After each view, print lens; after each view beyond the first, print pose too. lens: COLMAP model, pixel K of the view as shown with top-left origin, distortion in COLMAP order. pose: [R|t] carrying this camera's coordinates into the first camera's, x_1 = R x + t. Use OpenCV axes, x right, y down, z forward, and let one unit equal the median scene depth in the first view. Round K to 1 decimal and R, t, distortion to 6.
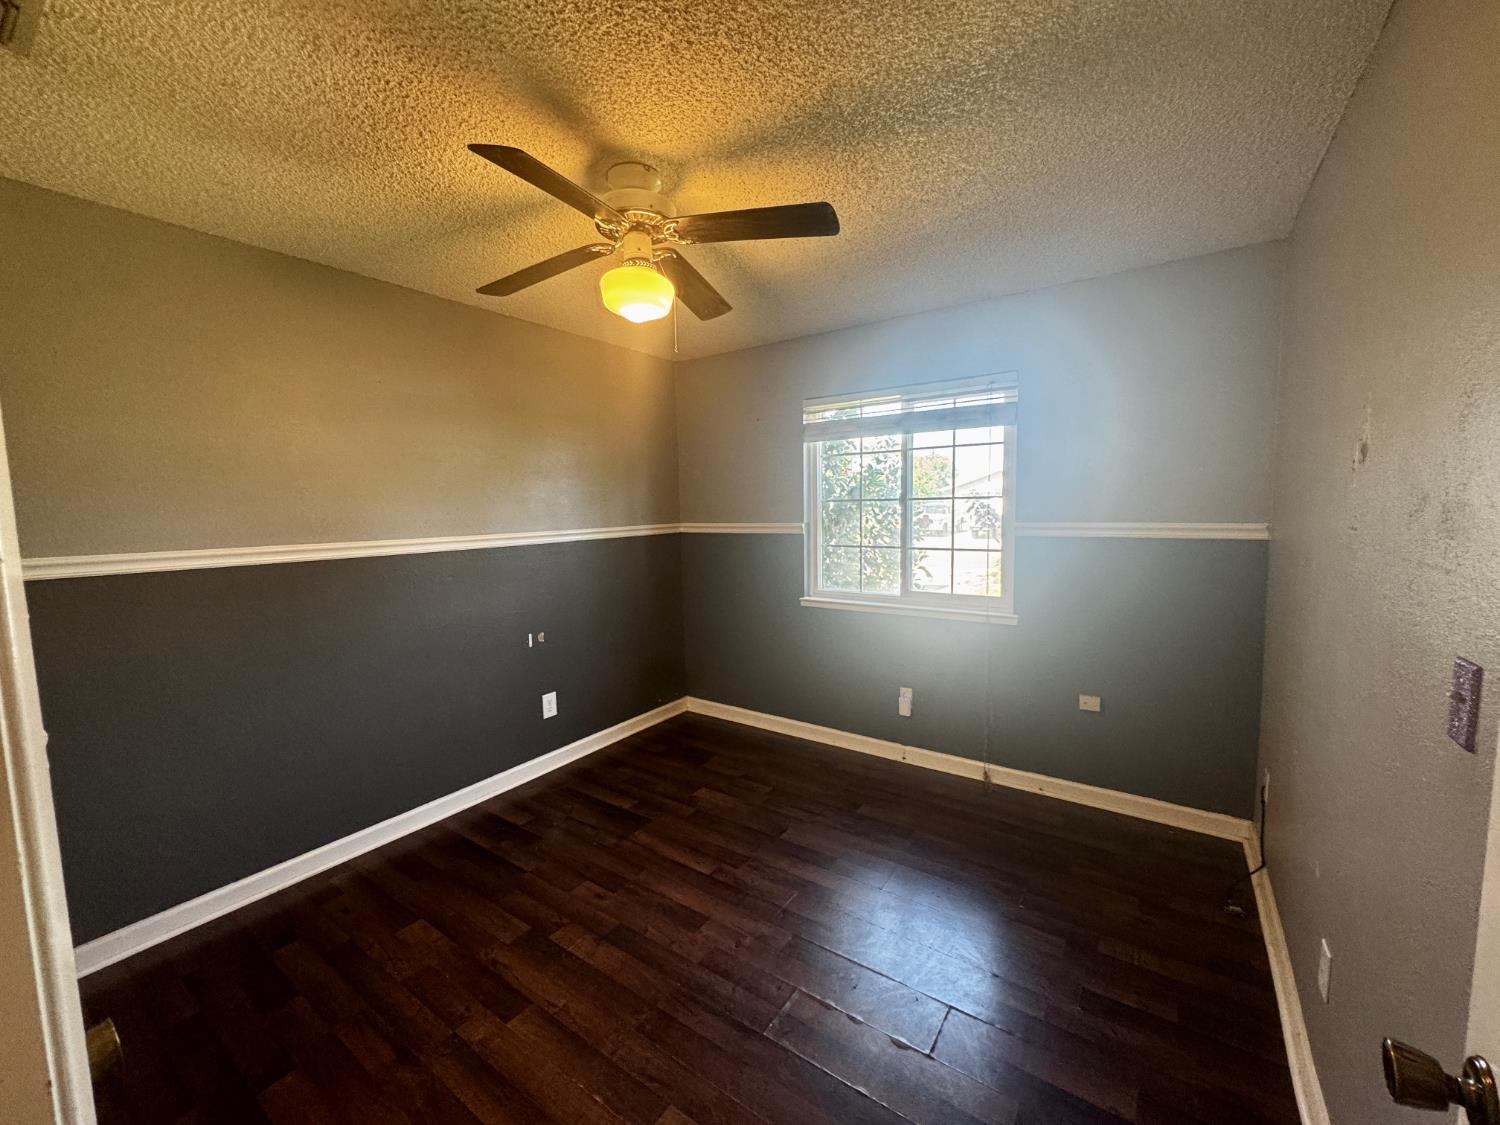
lens RADIAL K [[599.0, 0, 750.9], [0, 599.0, 562.2], [0, 0, 1]] dist [-0.004664, -0.000251]
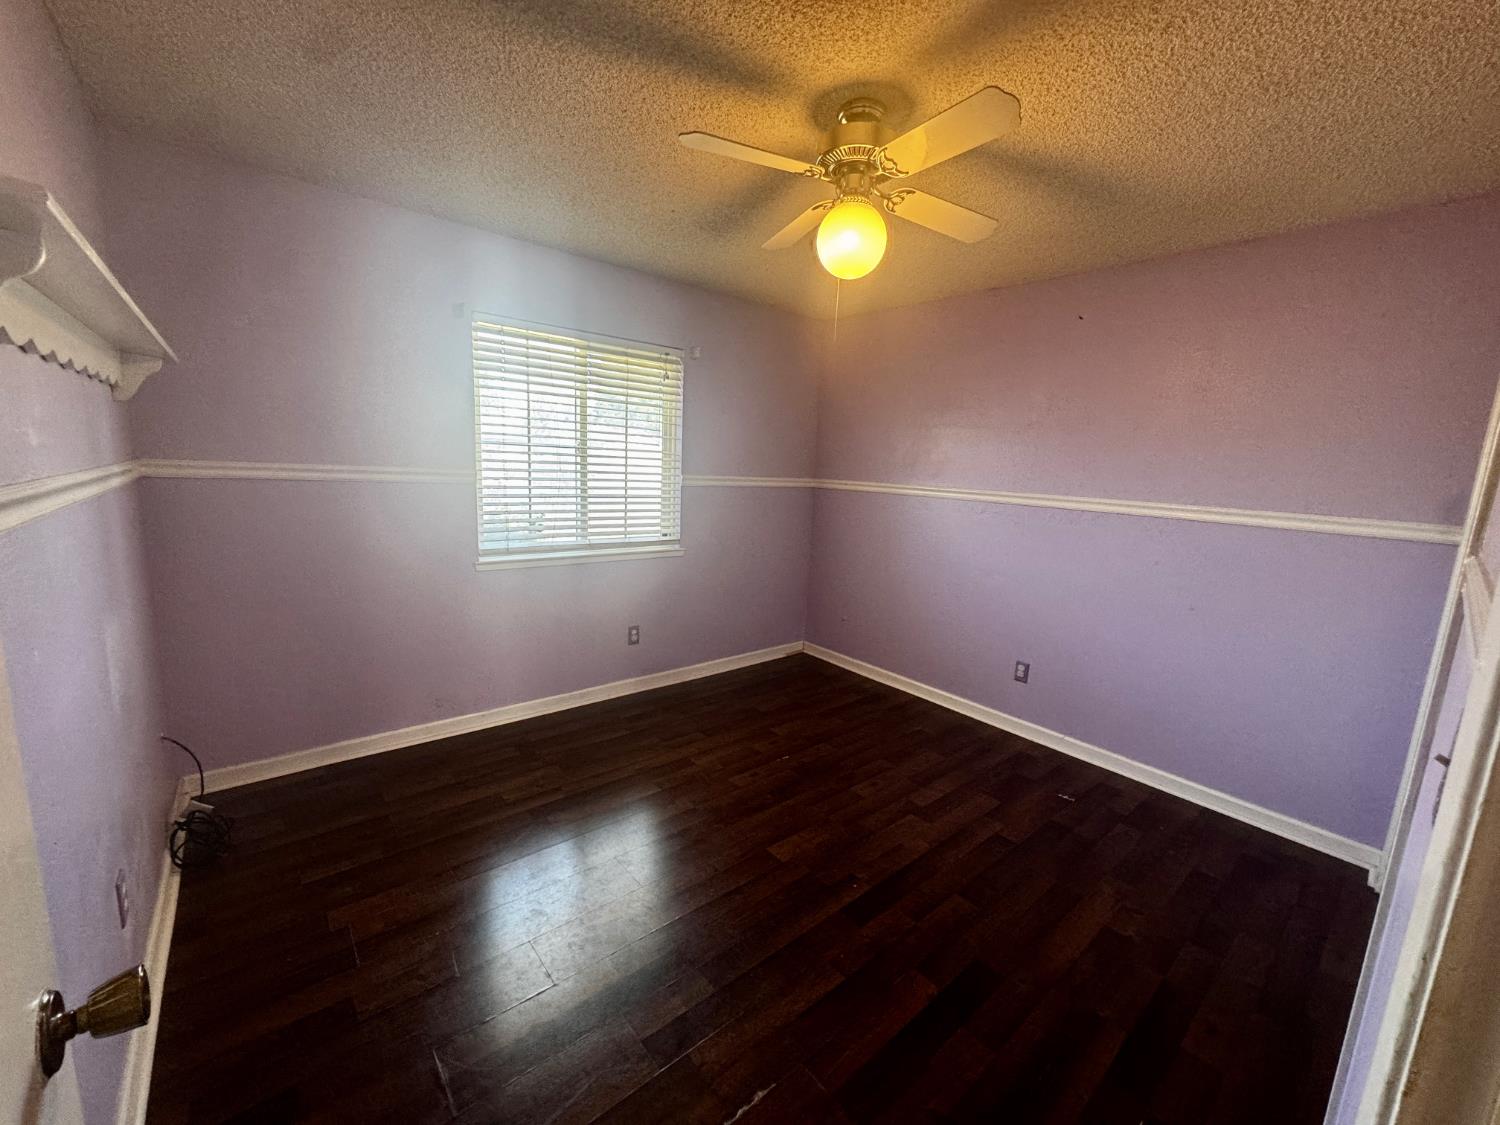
lens RADIAL K [[599.0, 0, 750.4], [0, 599.0, 567.0], [0, 0, 1]] dist [-0.004664, -0.000251]
pose [[0.265319, -0.128205, 0.955599, -1.553148], [0.037095, 0.991744, 0.122754, -0.046749], [-0.963447, 0.002879, 0.267884, 0.987992]]
